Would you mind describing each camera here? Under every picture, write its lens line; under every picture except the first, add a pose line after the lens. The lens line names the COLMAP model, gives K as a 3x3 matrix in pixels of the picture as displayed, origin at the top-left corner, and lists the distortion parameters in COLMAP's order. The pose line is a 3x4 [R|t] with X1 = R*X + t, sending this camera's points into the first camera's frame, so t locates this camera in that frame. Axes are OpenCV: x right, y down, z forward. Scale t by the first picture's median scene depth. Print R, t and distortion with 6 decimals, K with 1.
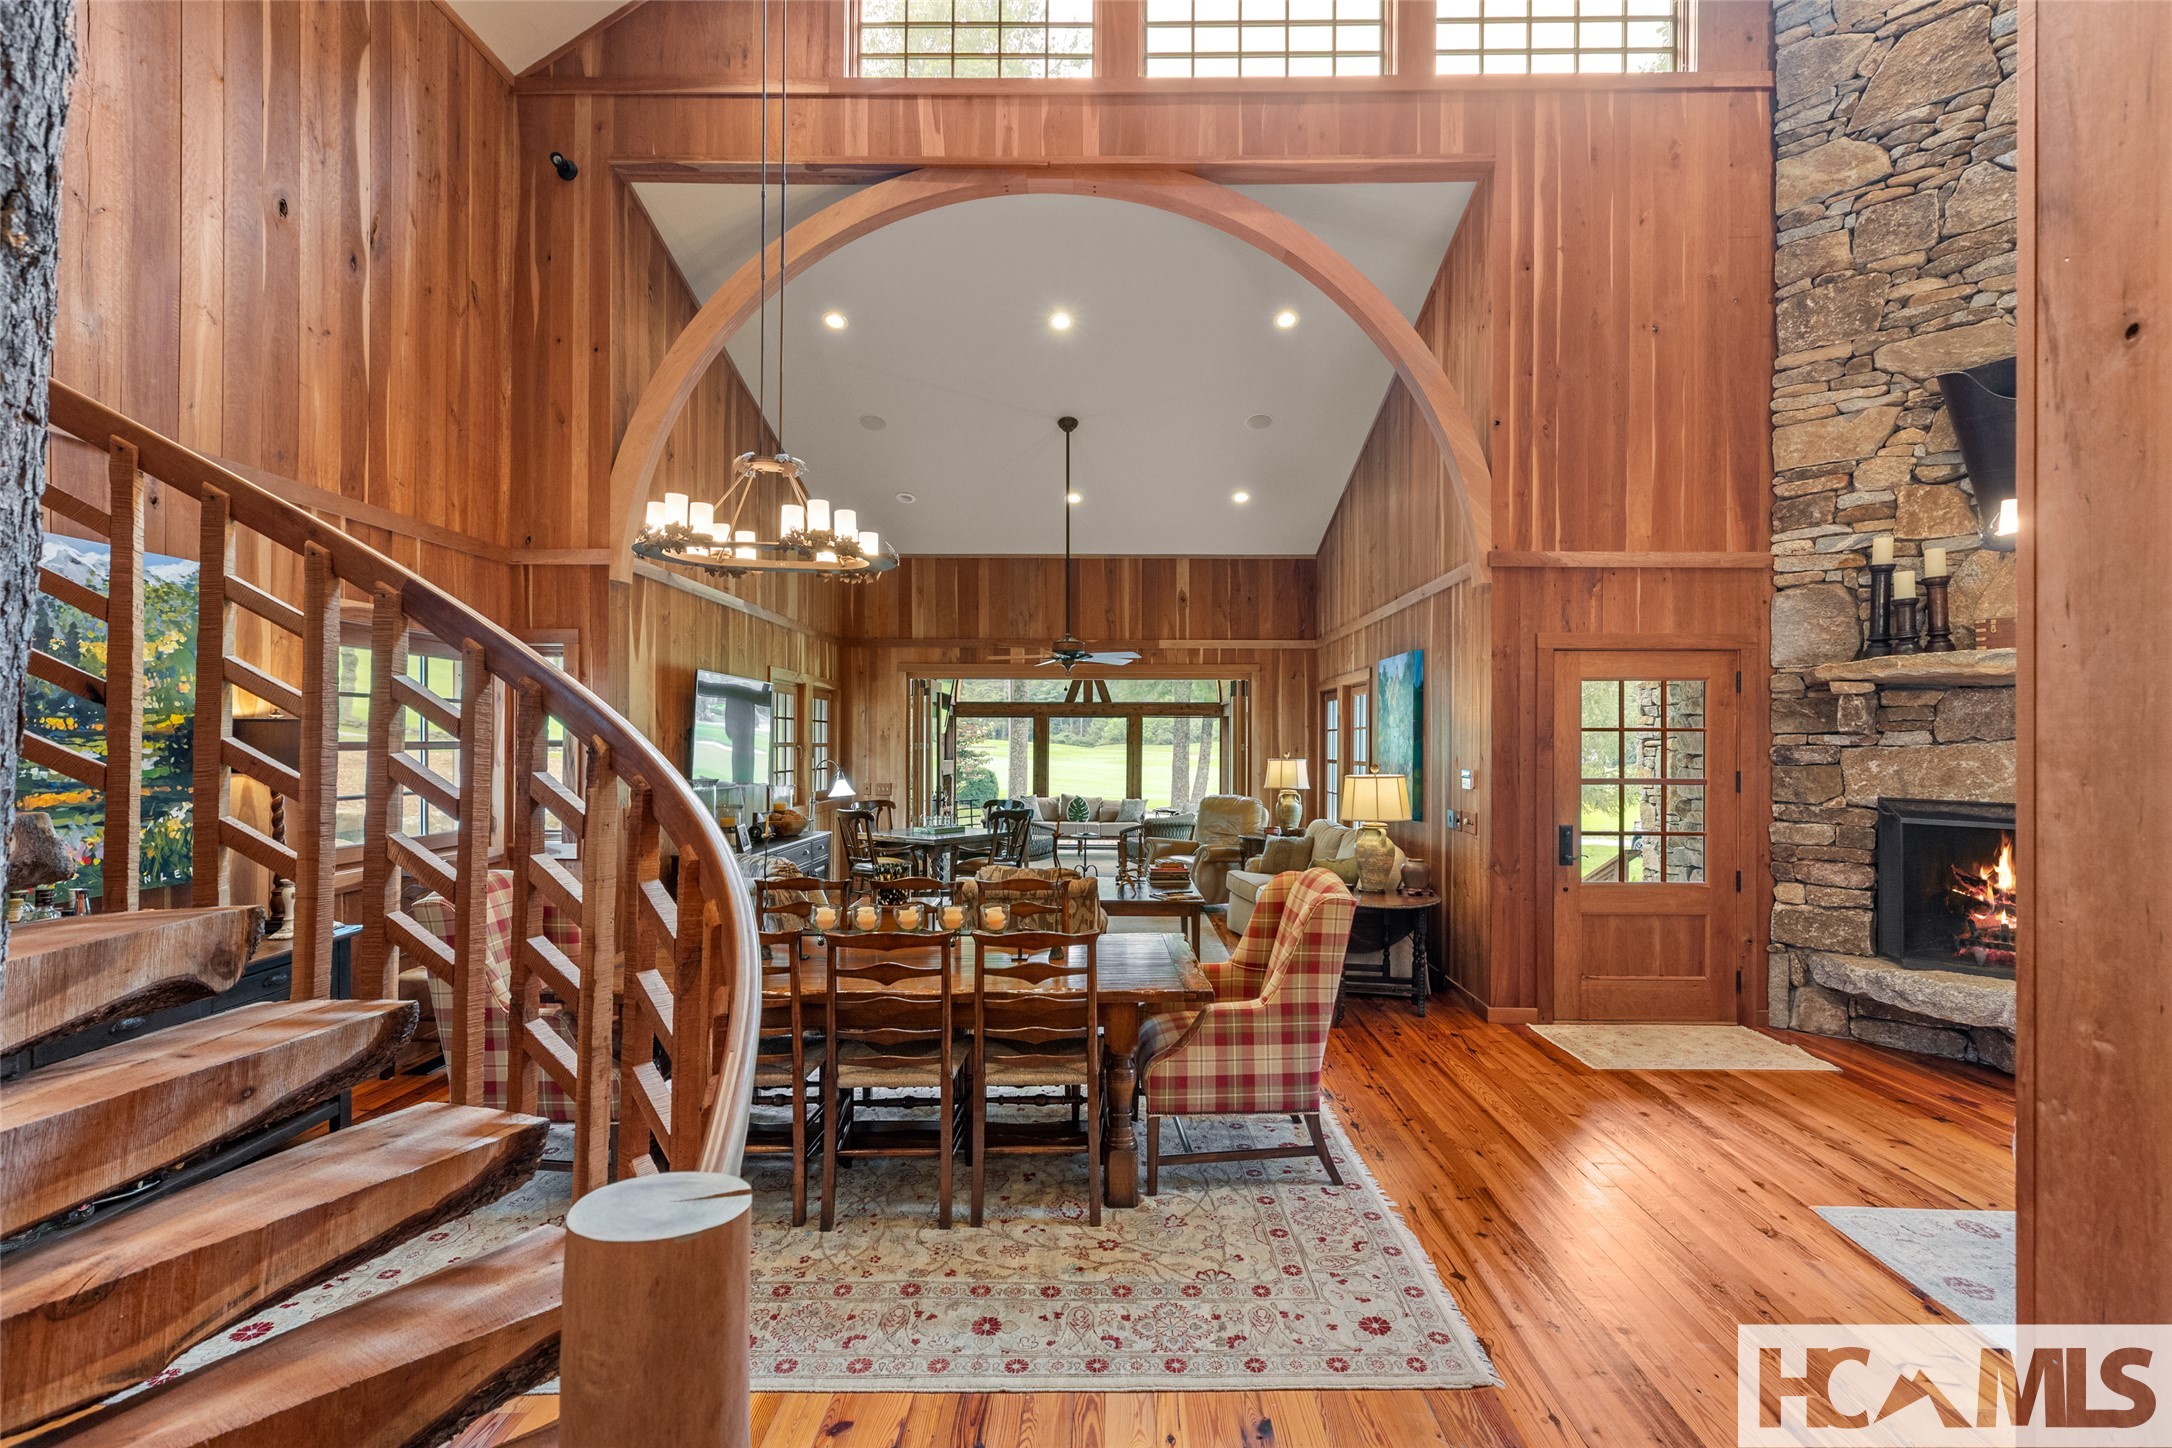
lens RADIAL K [[996.3, 0, 1099.6], [0, 996.3, 730.4], [0, 0, 1]] dist [0.012255, -0.000978]
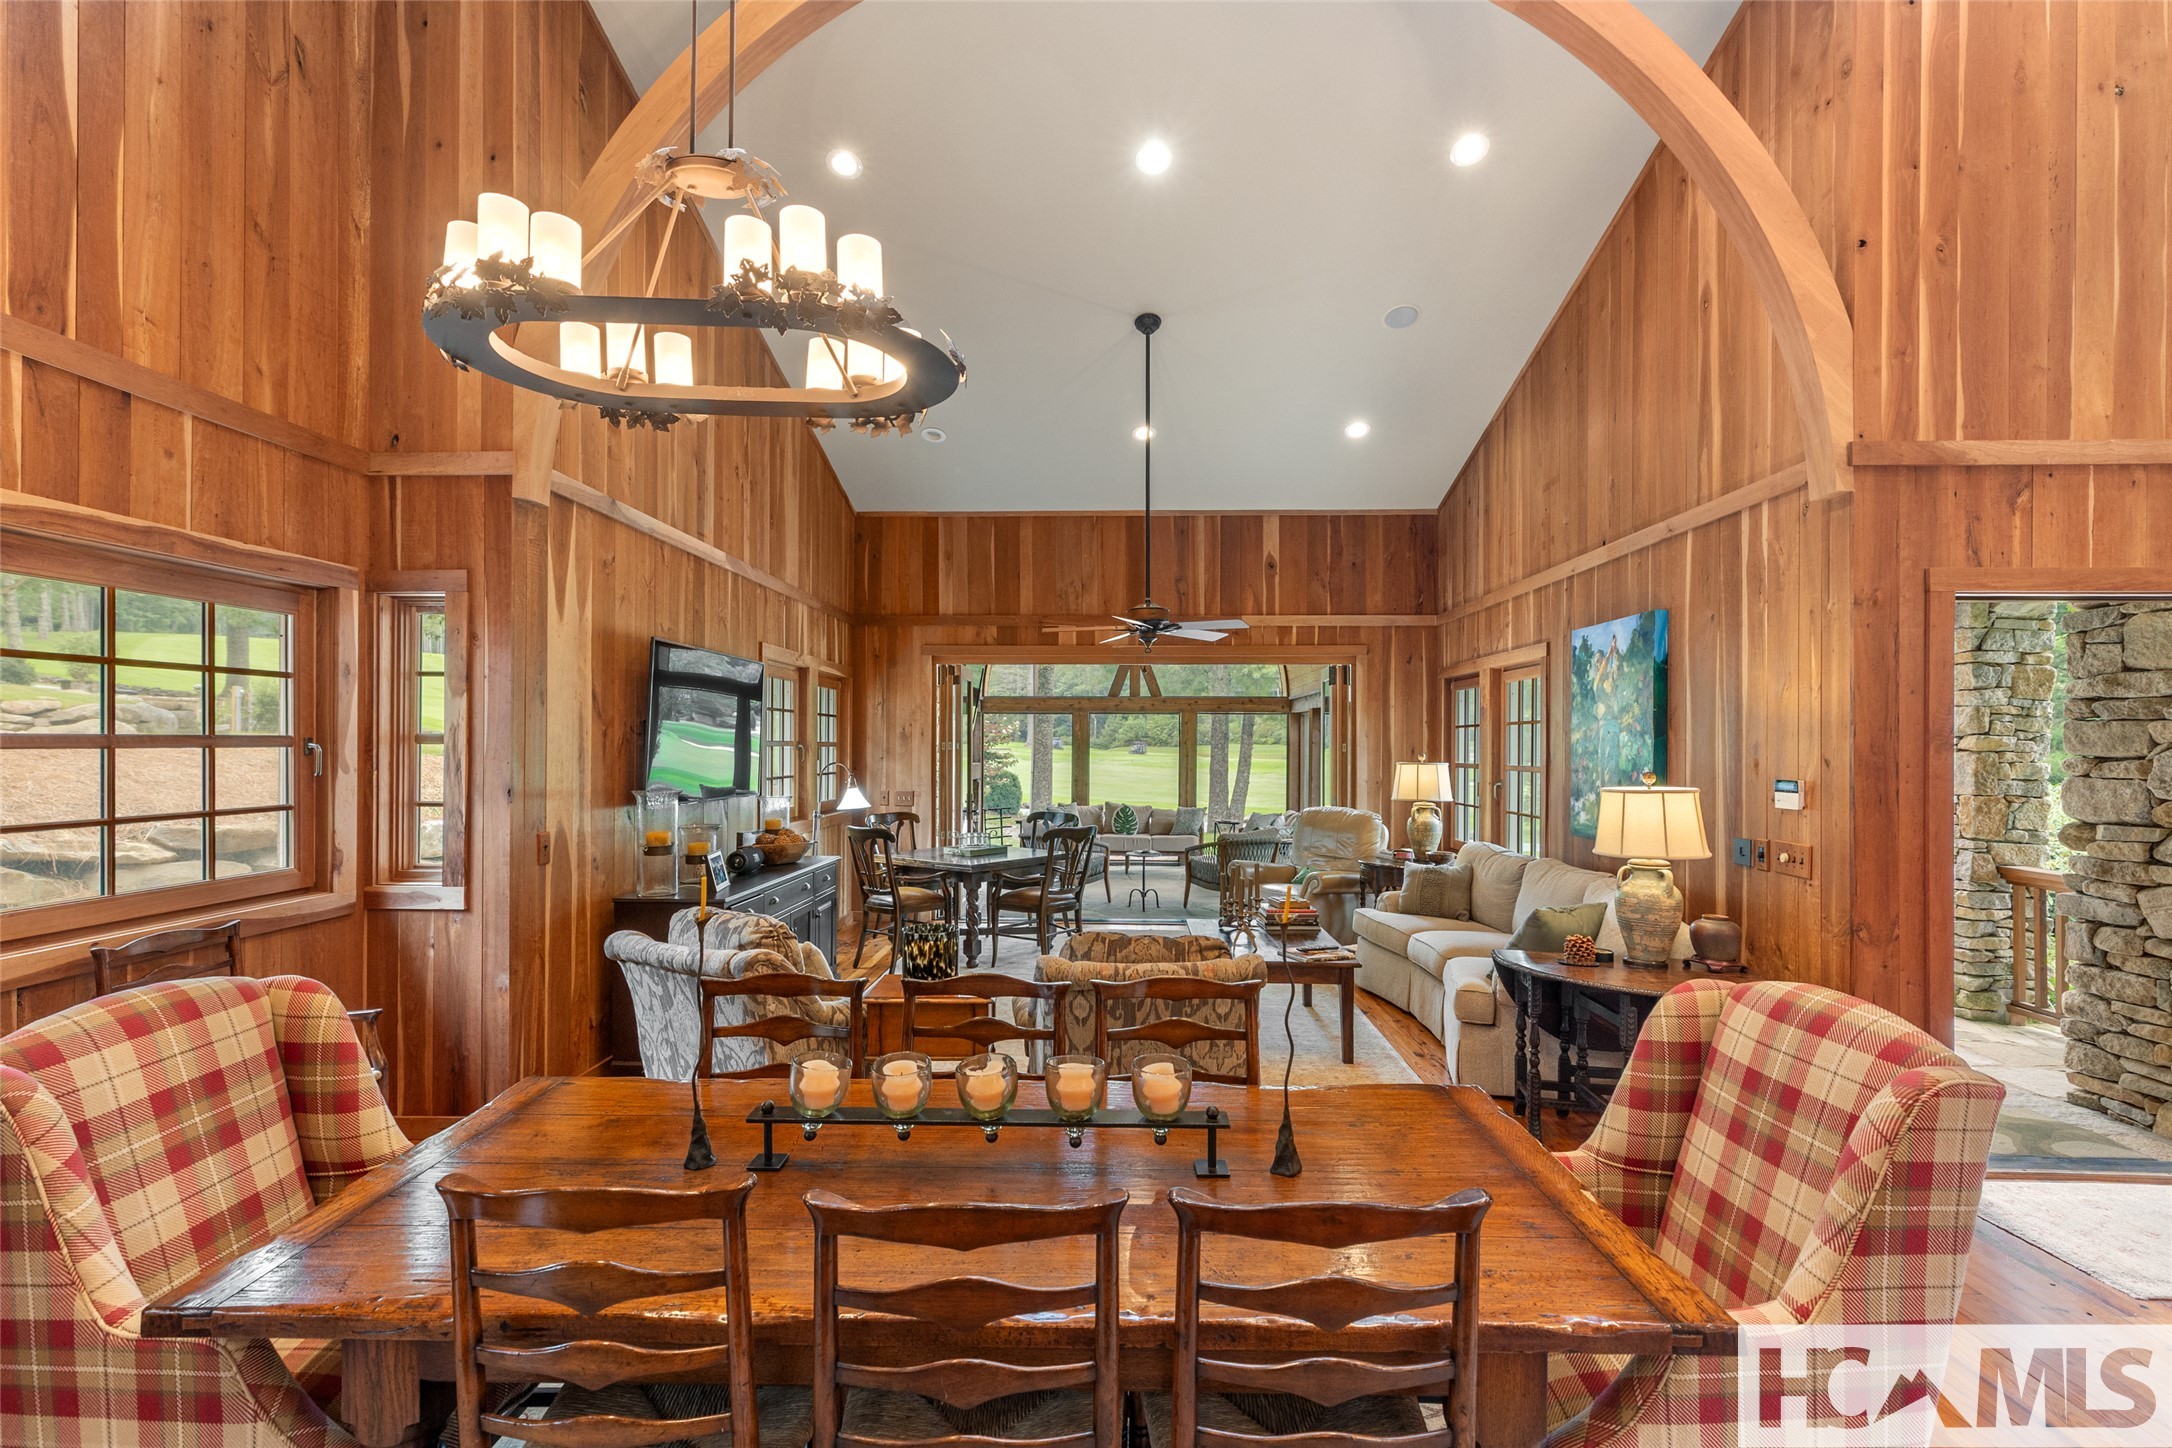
lens RADIAL K [[996.3, 0, 1081.9], [0, 996.3, 736.3], [0, 0, 1]] dist [0.012255, -0.000978]
pose [[0.999611, 0.000790, -0.027886, -0.060622], [-0.000686, 0.999993, 0.003732, 0.005799], [0.027888, -0.003711, 0.999604, 0.234448]]
